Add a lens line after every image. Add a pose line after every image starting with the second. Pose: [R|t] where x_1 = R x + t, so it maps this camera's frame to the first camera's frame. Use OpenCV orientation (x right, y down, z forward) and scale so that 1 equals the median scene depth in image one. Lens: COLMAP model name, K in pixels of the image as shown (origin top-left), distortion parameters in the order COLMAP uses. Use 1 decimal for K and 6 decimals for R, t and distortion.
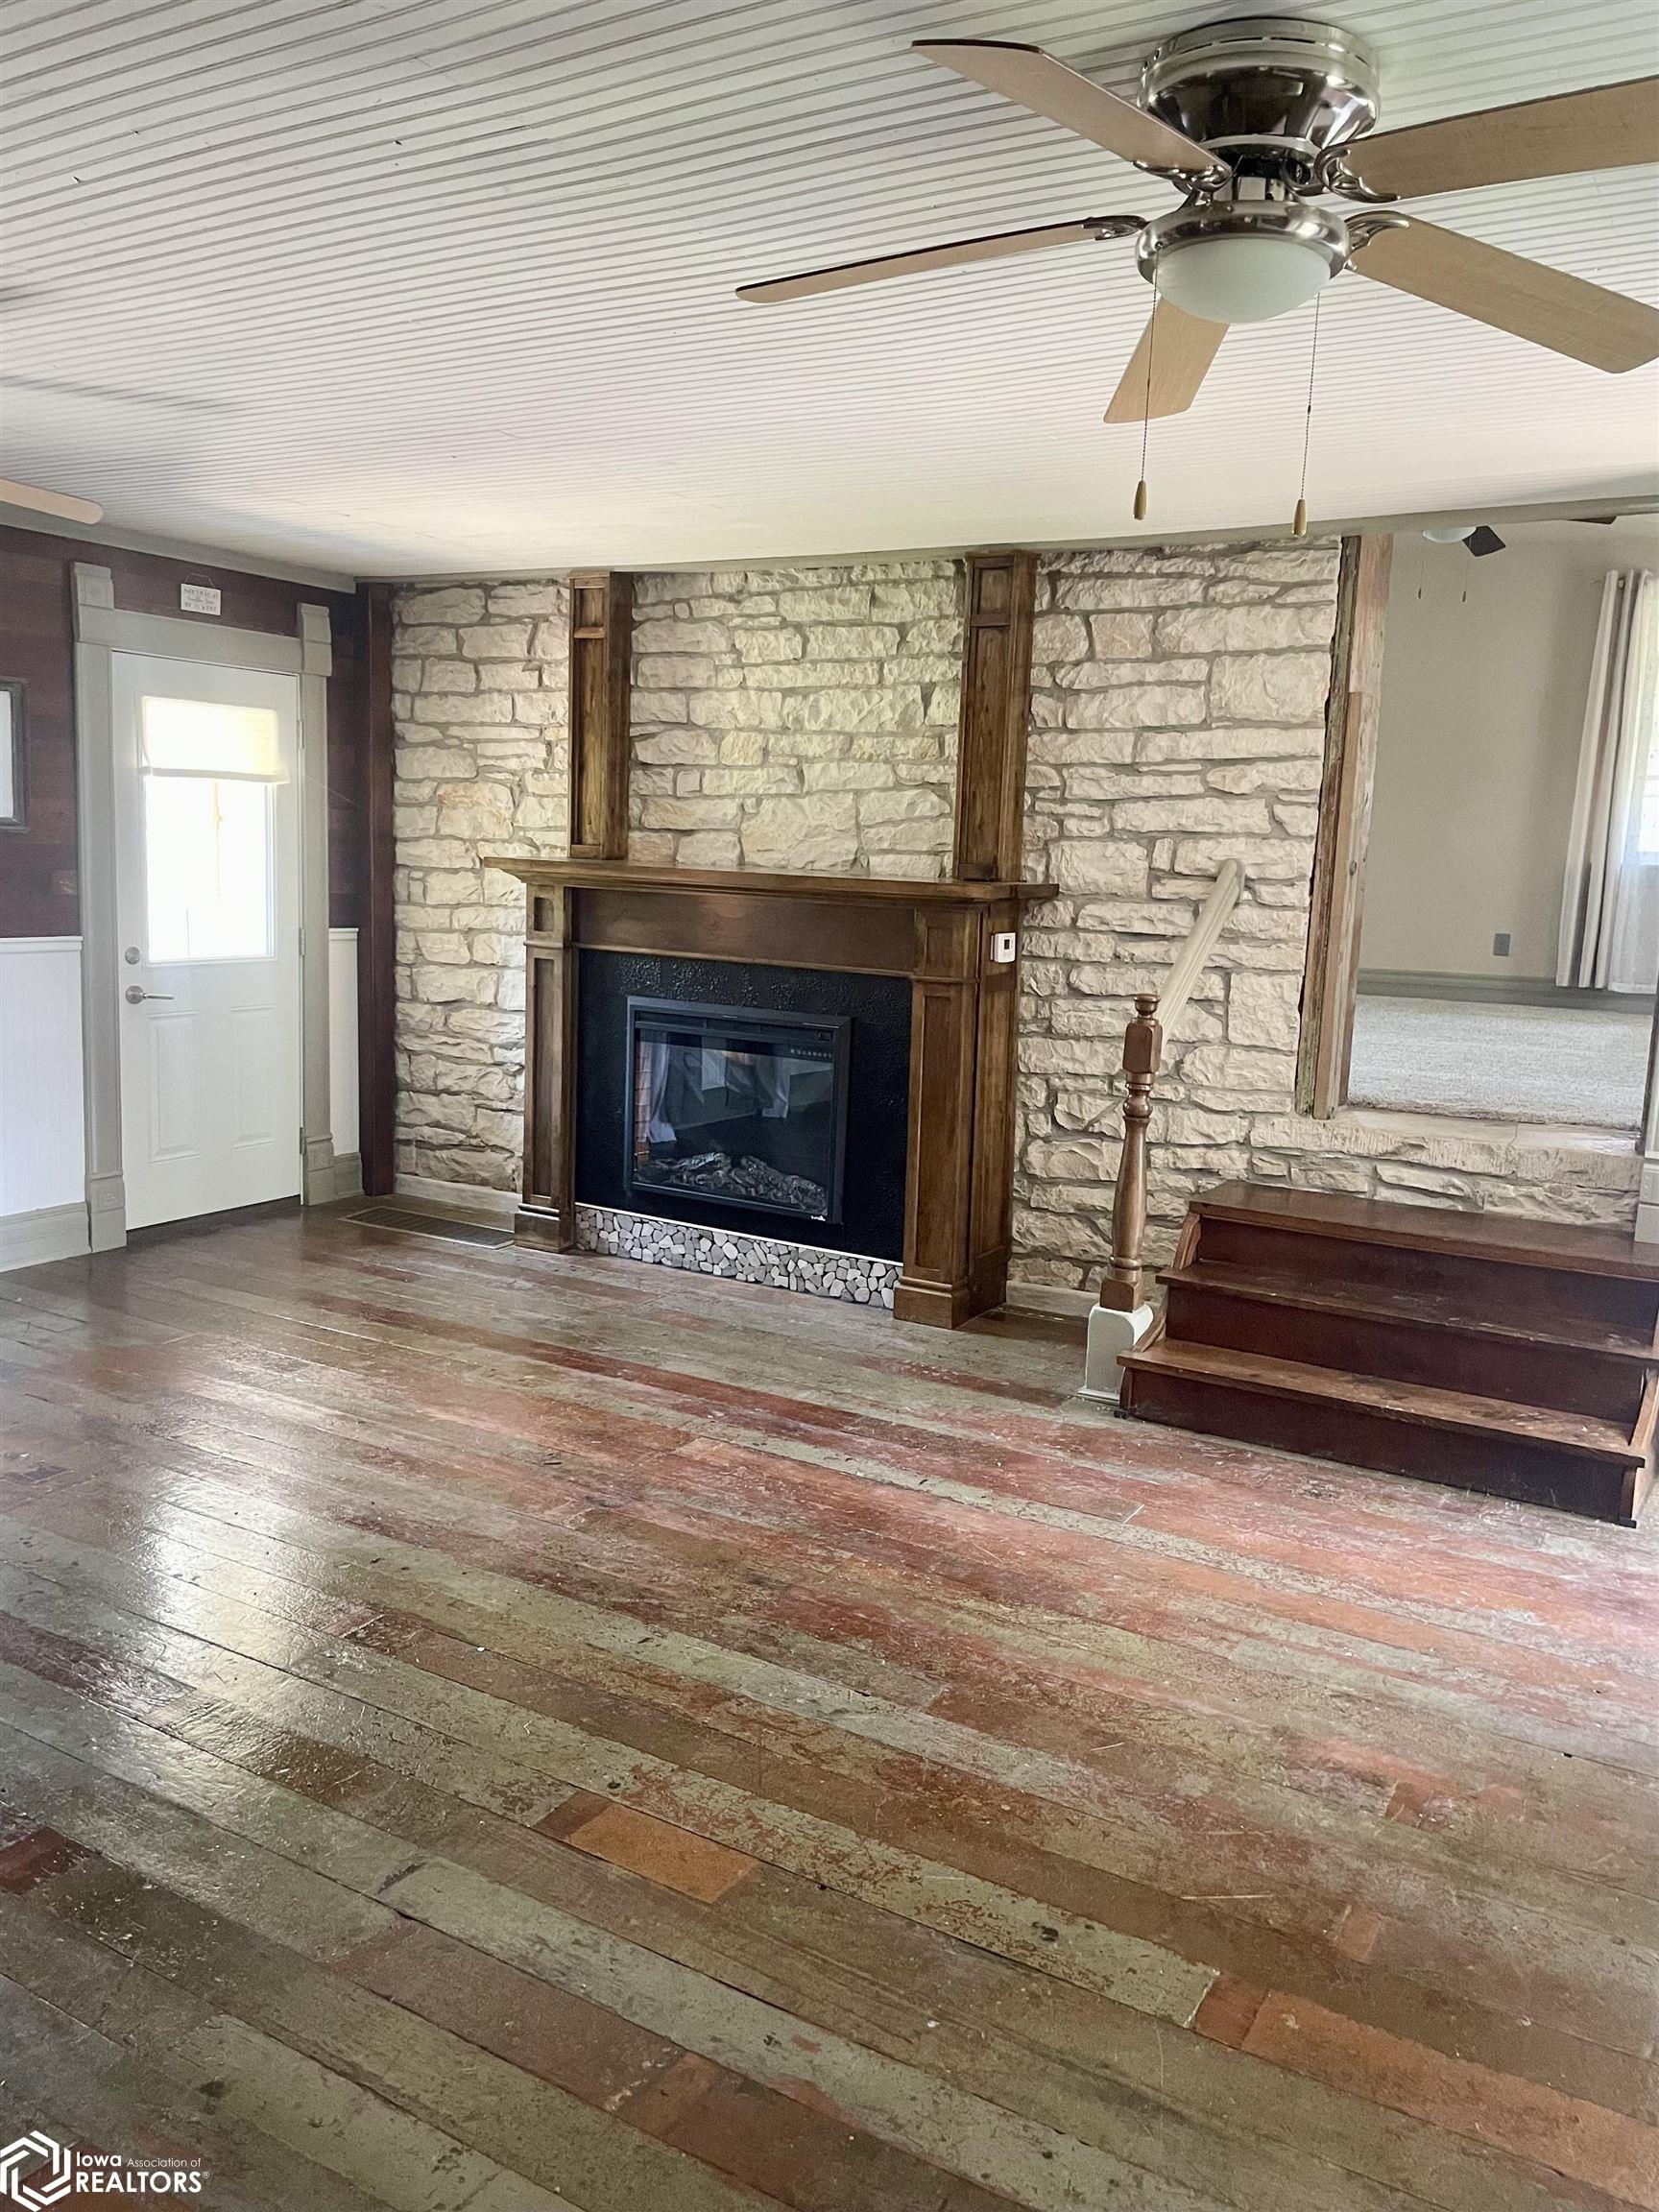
lens RADIAL K [[1685.9, 0, 829.5], [0, 1685.9, 1106.0], [0, 0, 1]] dist [0.087715, -0.109010]
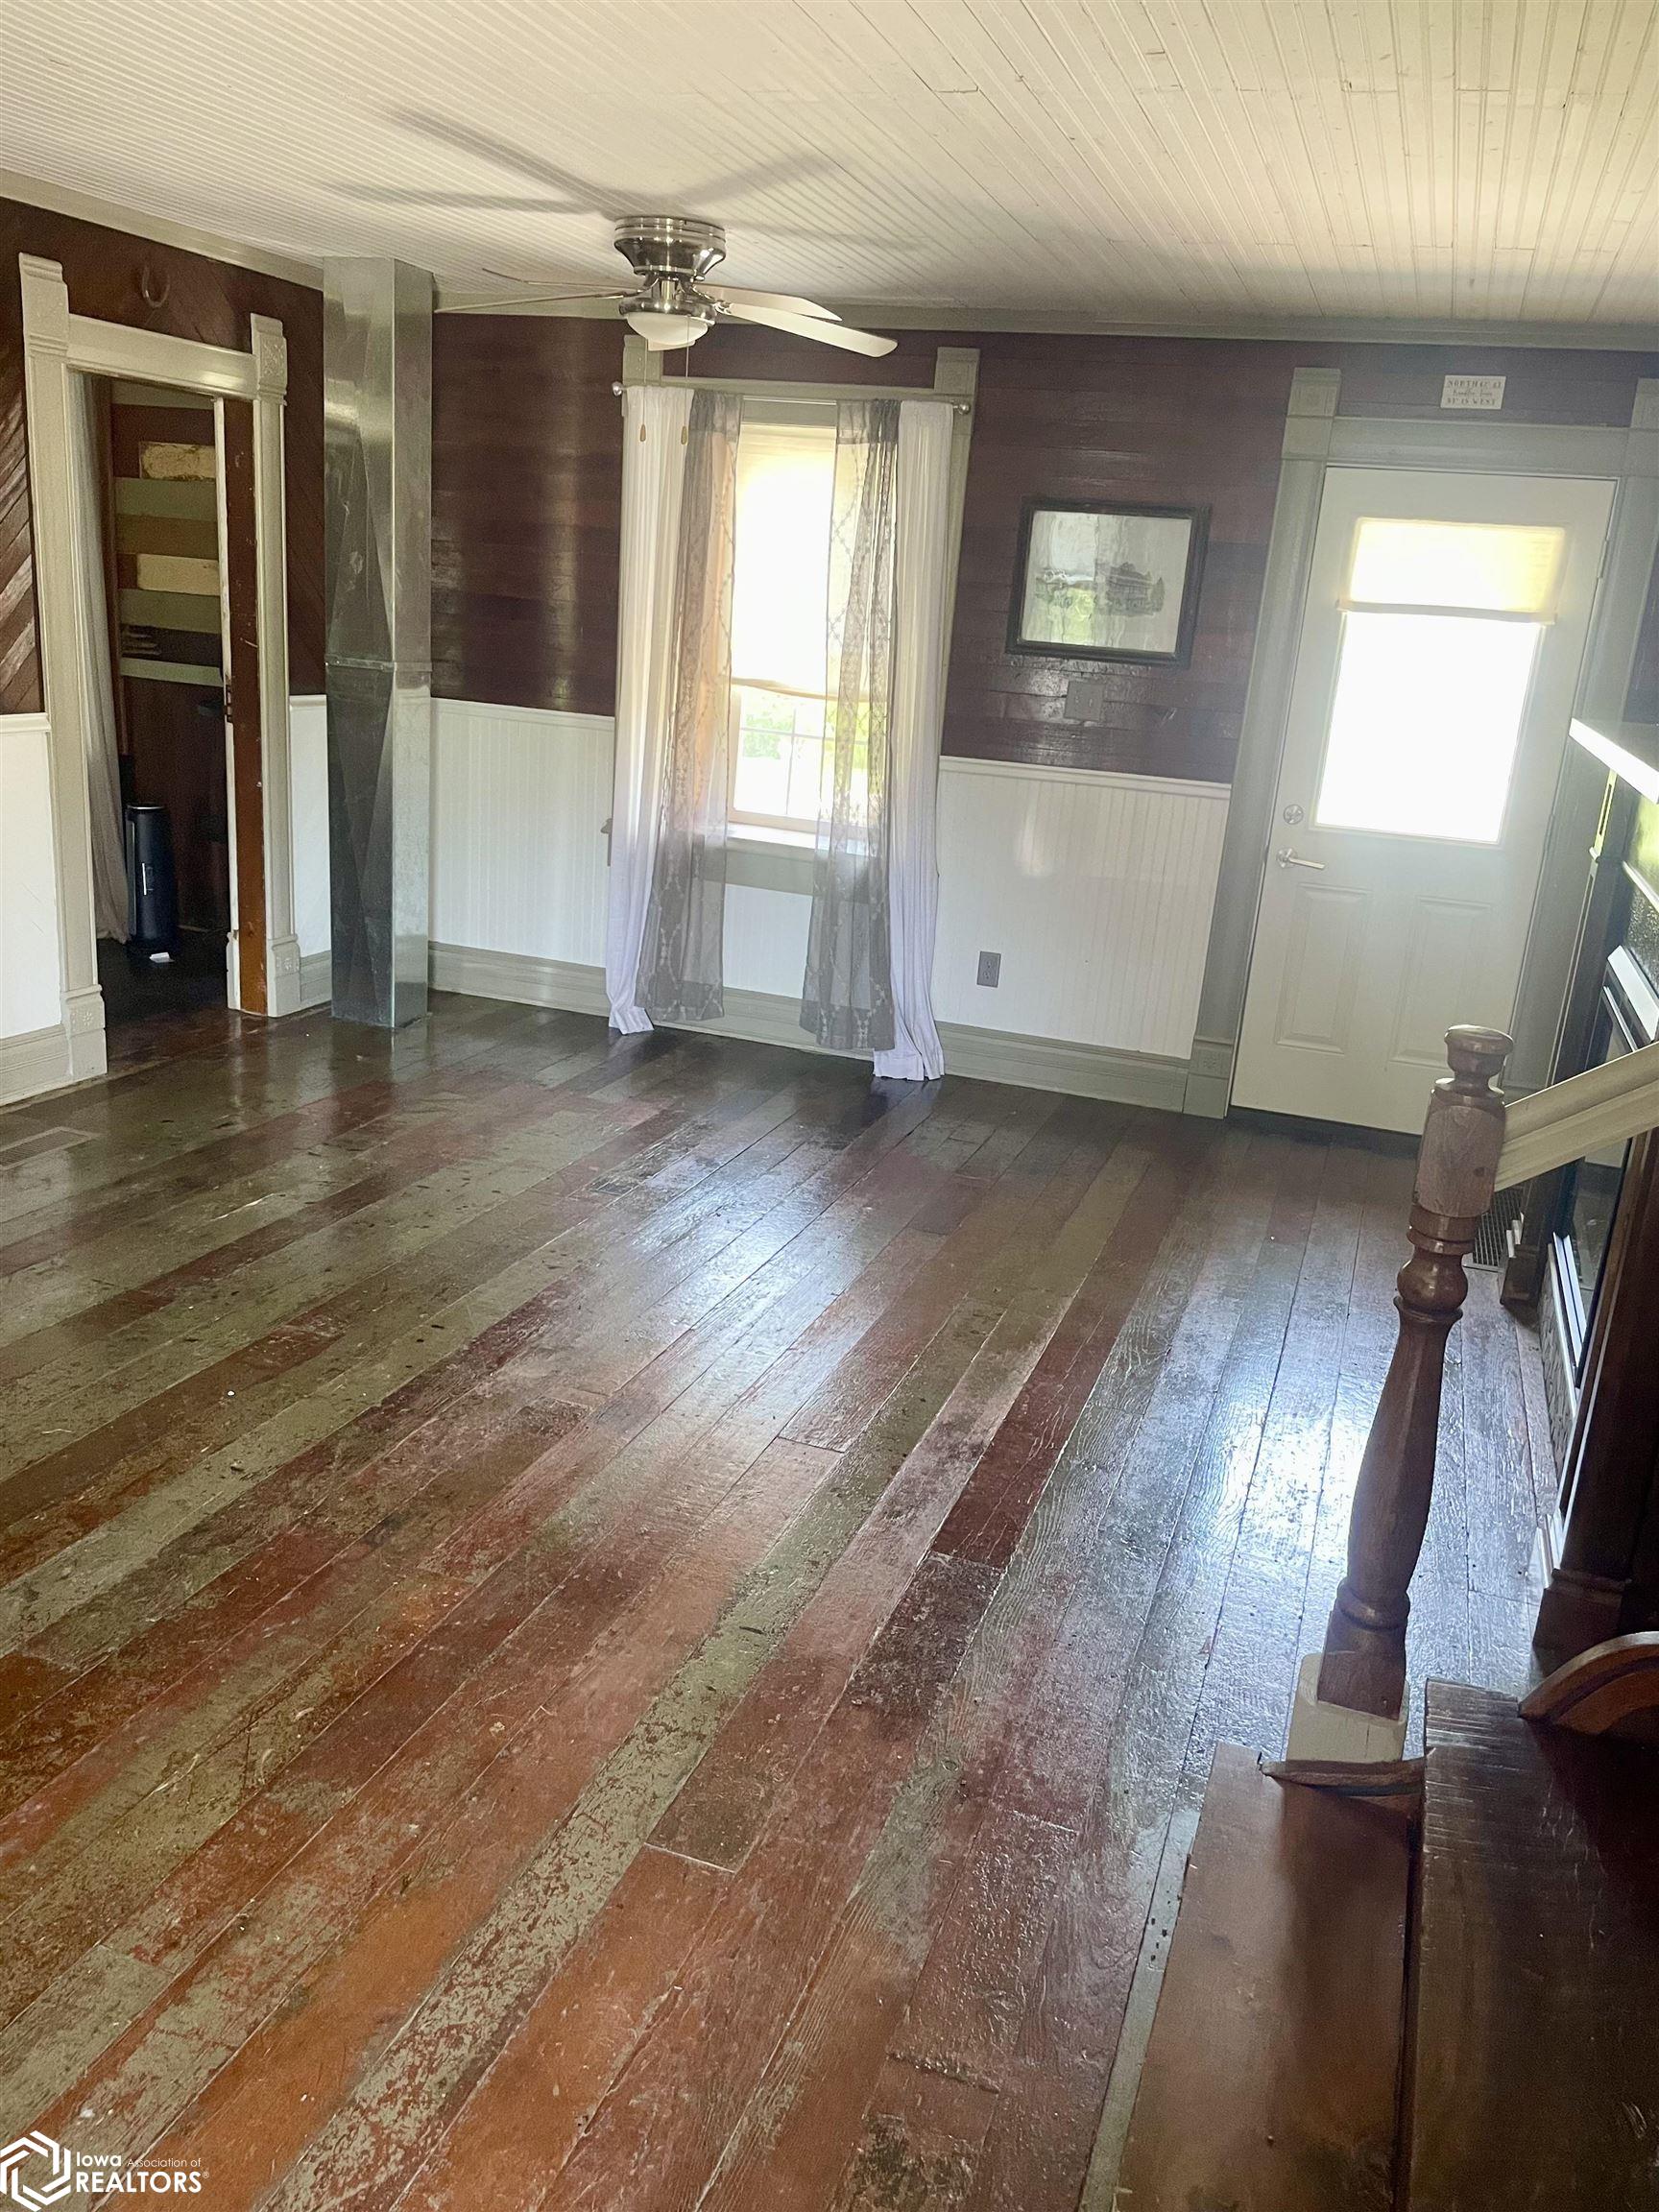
lens RADIAL K [[1659.9, 0, 833.7], [0, 1659.9, 1086.8], [0, 0, 1]] dist [0.088917, -0.122828]
pose [[0.206271, 0.250873, -0.945788, 0.442906], [-0.220233, 0.953677, 0.204934, -0.082785], [0.953389, 0.166022, 0.251967, 0.598589]]
